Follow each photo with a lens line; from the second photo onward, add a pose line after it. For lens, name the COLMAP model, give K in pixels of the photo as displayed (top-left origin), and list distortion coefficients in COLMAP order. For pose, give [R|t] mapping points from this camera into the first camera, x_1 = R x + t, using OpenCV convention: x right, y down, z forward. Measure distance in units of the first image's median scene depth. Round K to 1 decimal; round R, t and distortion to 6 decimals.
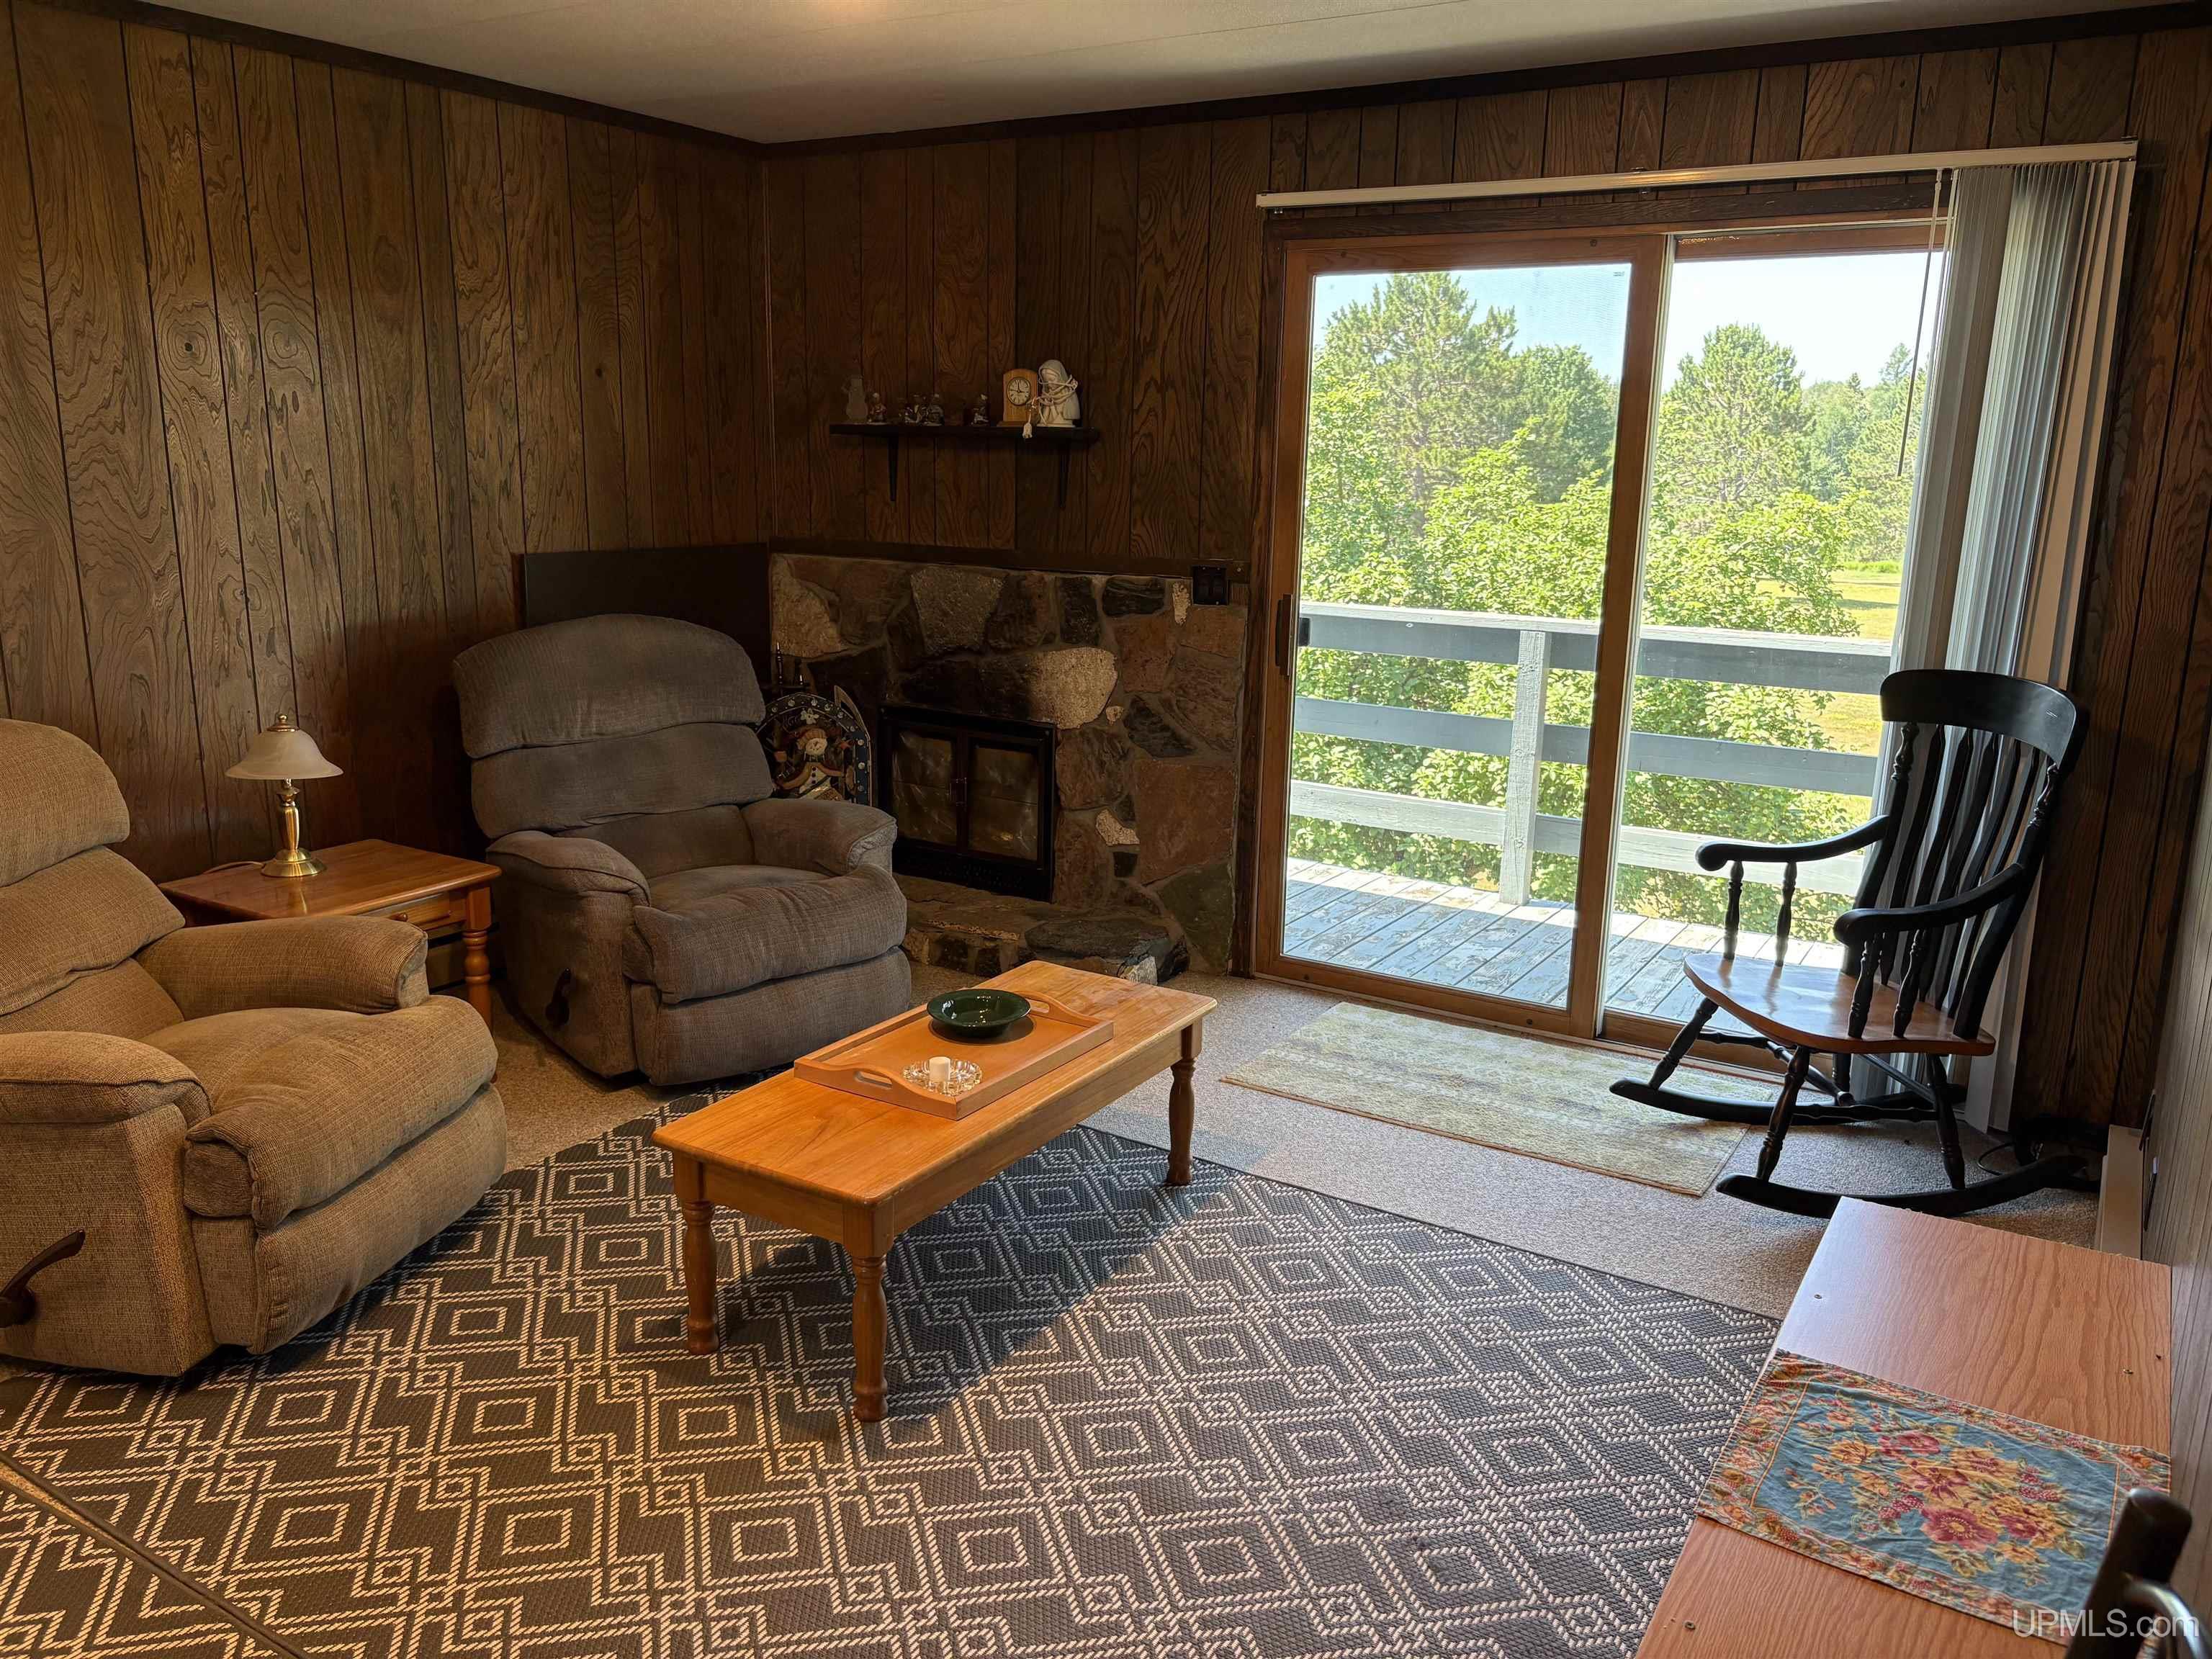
lens RADIAL K [[1674.8, 0, 1102.0], [0, 1674.8, 845.7], [0, 0, 1]] dist [0.047376, -0.057681]
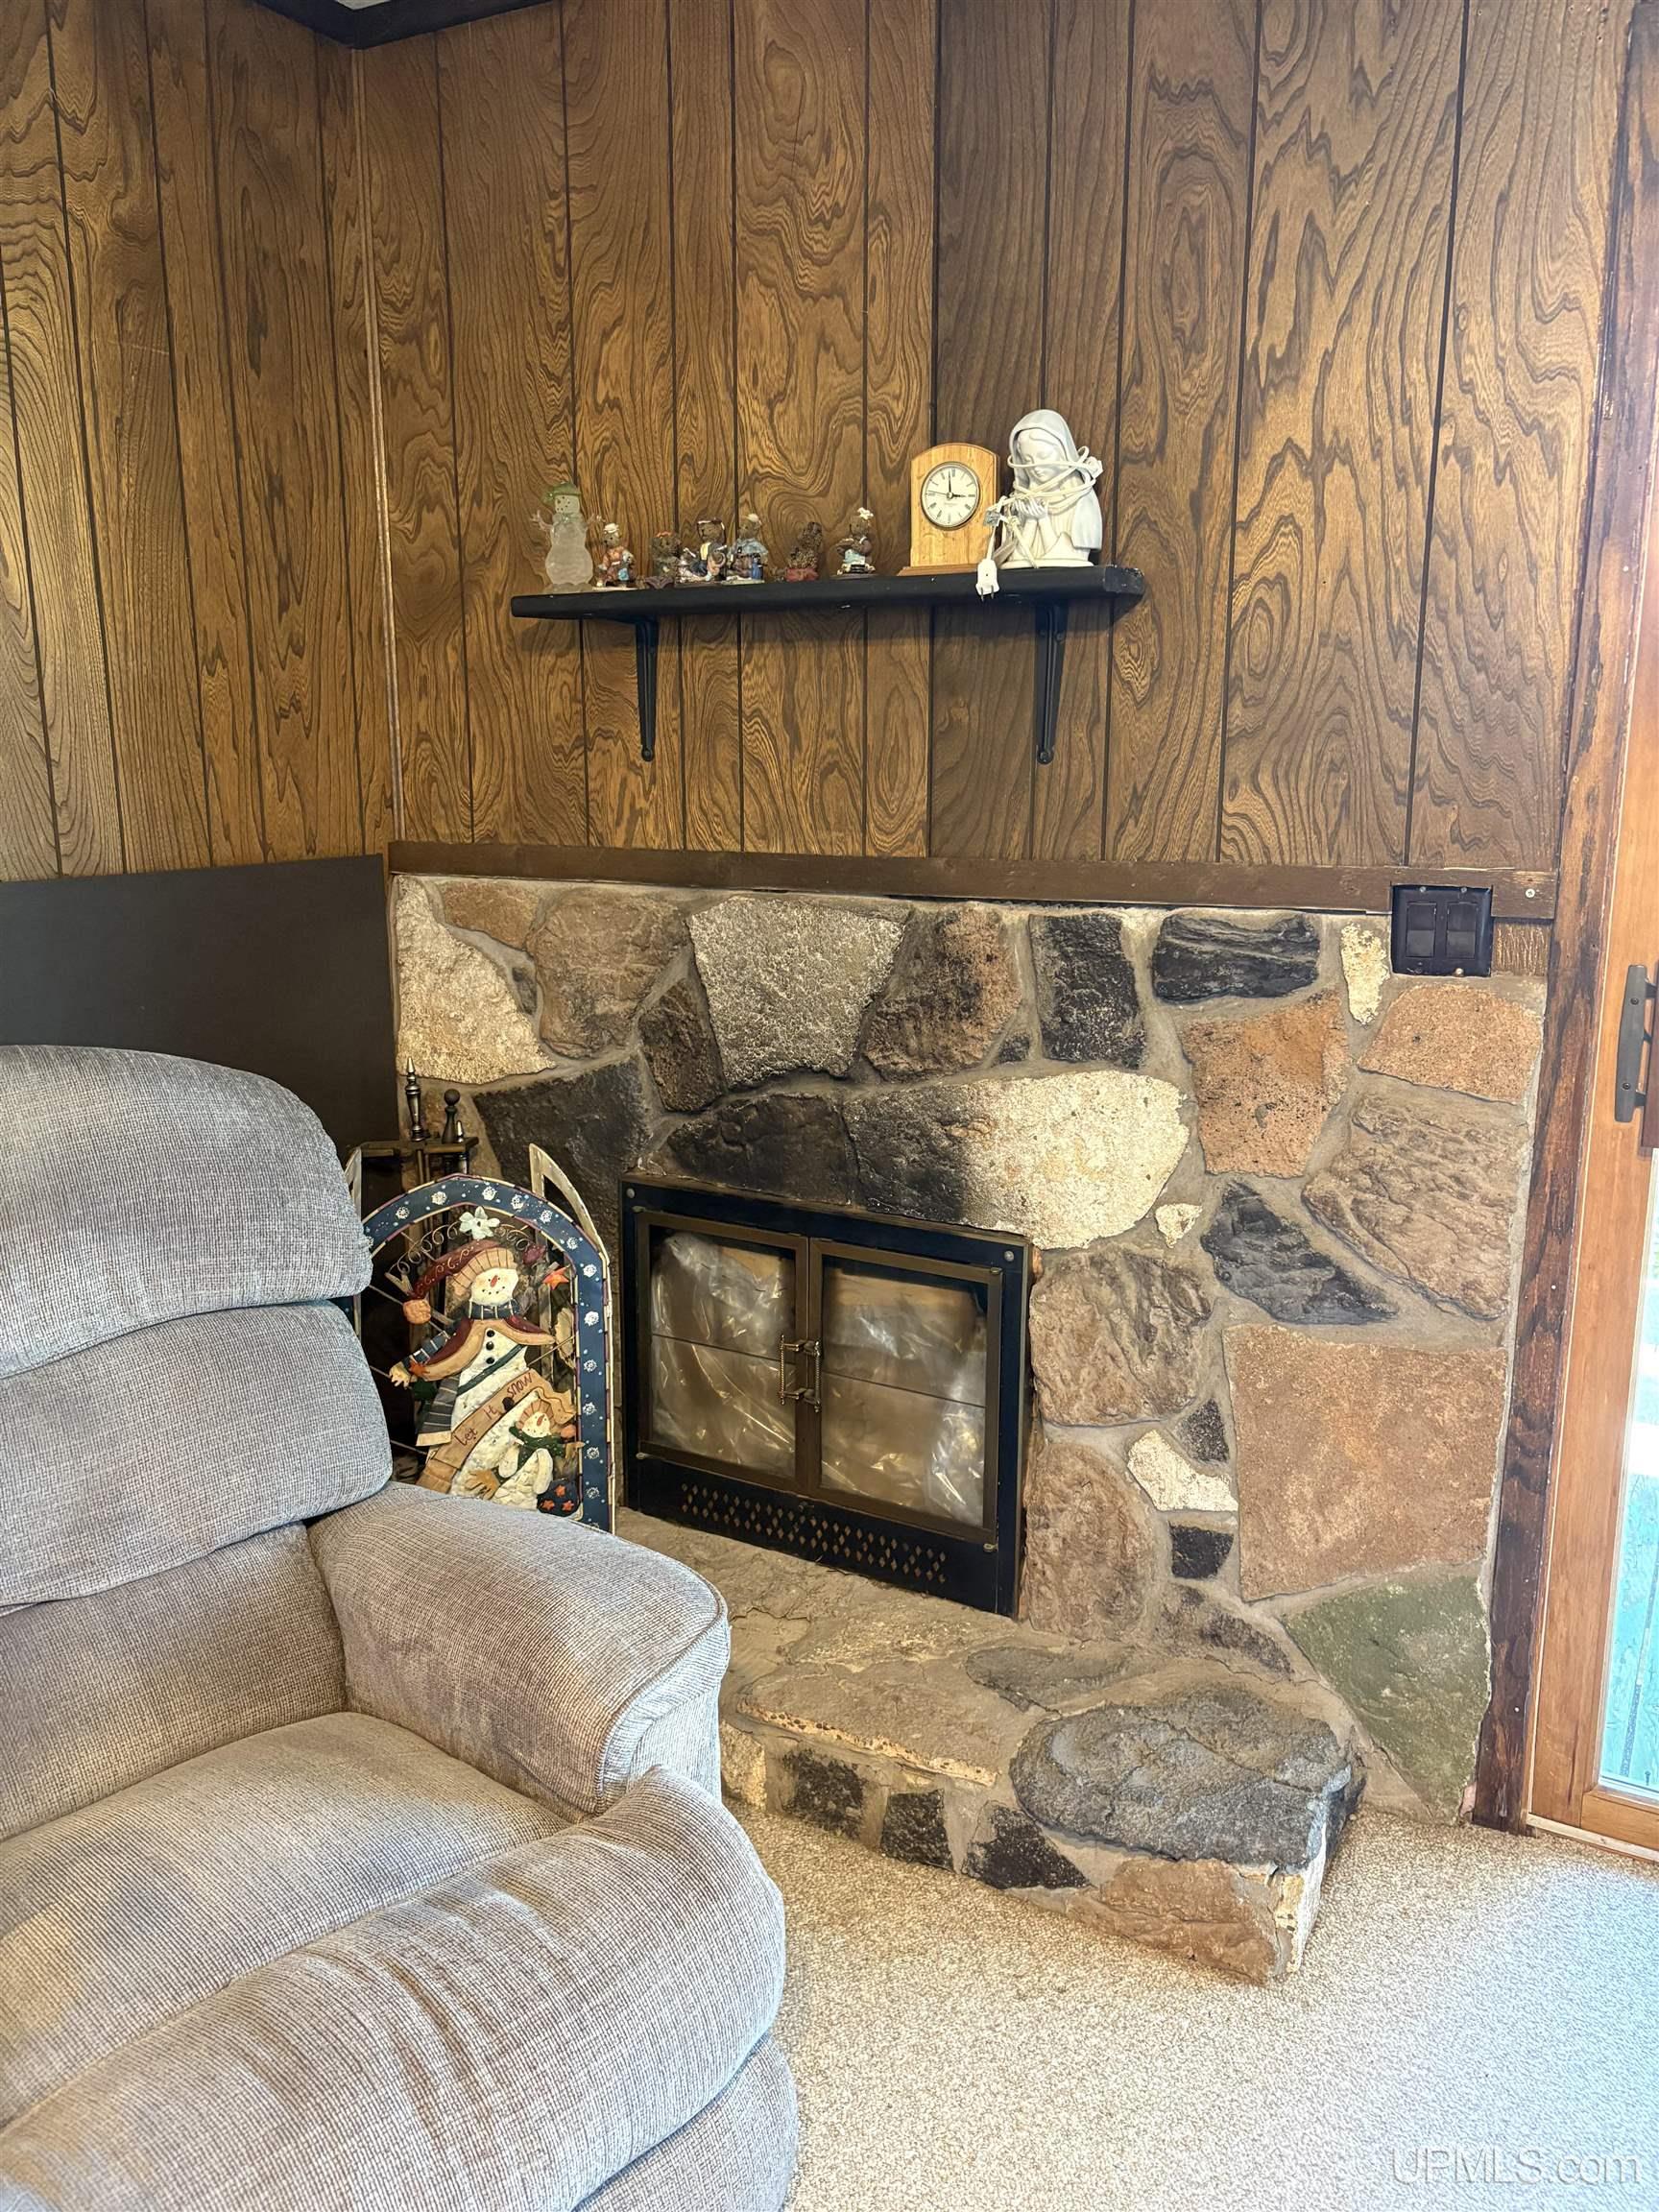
lens RADIAL K [[1674.8, 0, 846.4], [0, 1674.8, 1093.6], [0, 0, 1]] dist [0.047376, -0.057681]
pose [[0.998552, -0.027384, 0.046298, -0.116955], [0.028768, 0.999151, -0.029498, -0.120696], [-0.045451, 0.030787, 0.998492, 0.664677]]
